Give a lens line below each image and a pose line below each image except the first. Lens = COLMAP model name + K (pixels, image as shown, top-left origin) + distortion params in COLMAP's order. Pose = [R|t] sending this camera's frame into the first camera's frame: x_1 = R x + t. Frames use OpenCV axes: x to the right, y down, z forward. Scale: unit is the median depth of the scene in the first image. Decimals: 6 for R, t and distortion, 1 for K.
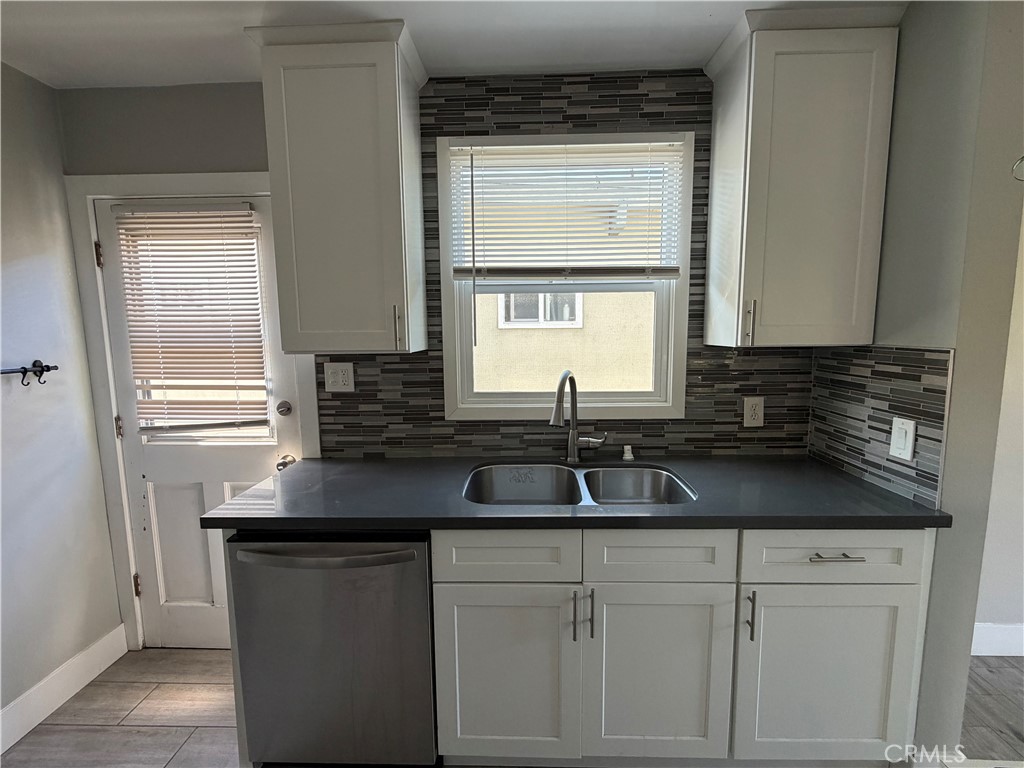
lens RADIAL K [[454.5, 0, 511.4], [0, 454.5, 383.3], [0, 0, 1]] dist [-0.004558, -0.000896]
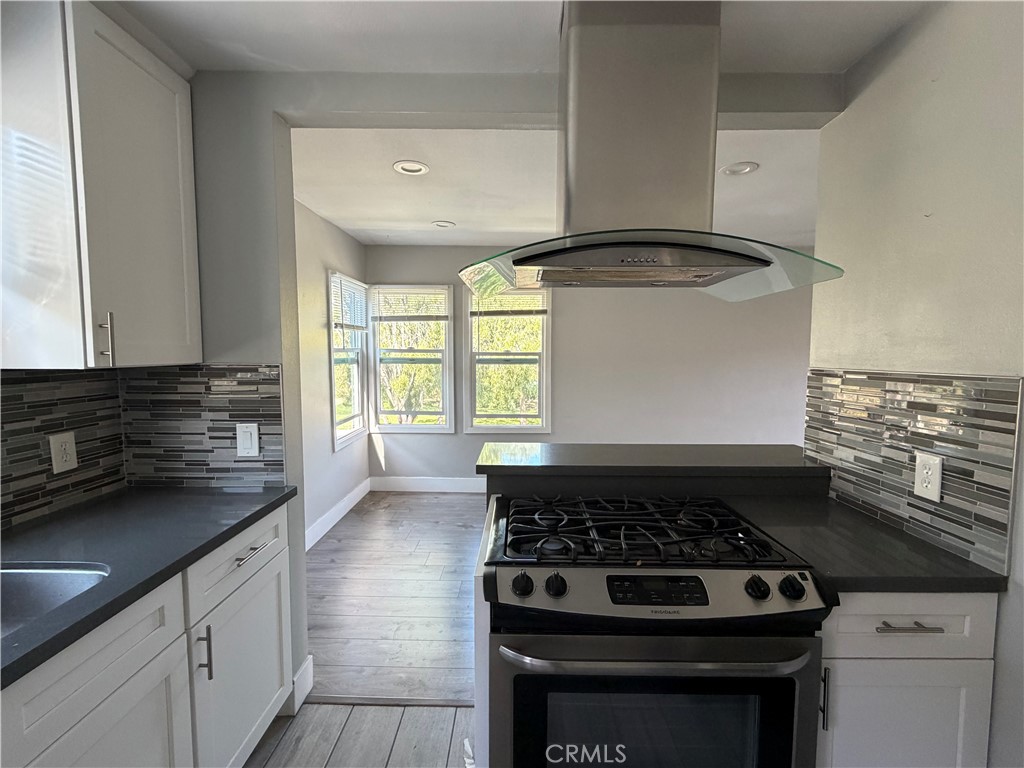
lens RADIAL K [[454.5, 0, 511.1], [0, 454.5, 383.4], [0, 0, 1]] dist [-0.004558, -0.000896]
pose [[-0.013478, -0.058562, 0.998193, -0.303611], [0.112517, 0.991854, 0.059710, -0.017934], [-0.993558, 0.113118, -0.006779, 0.265558]]
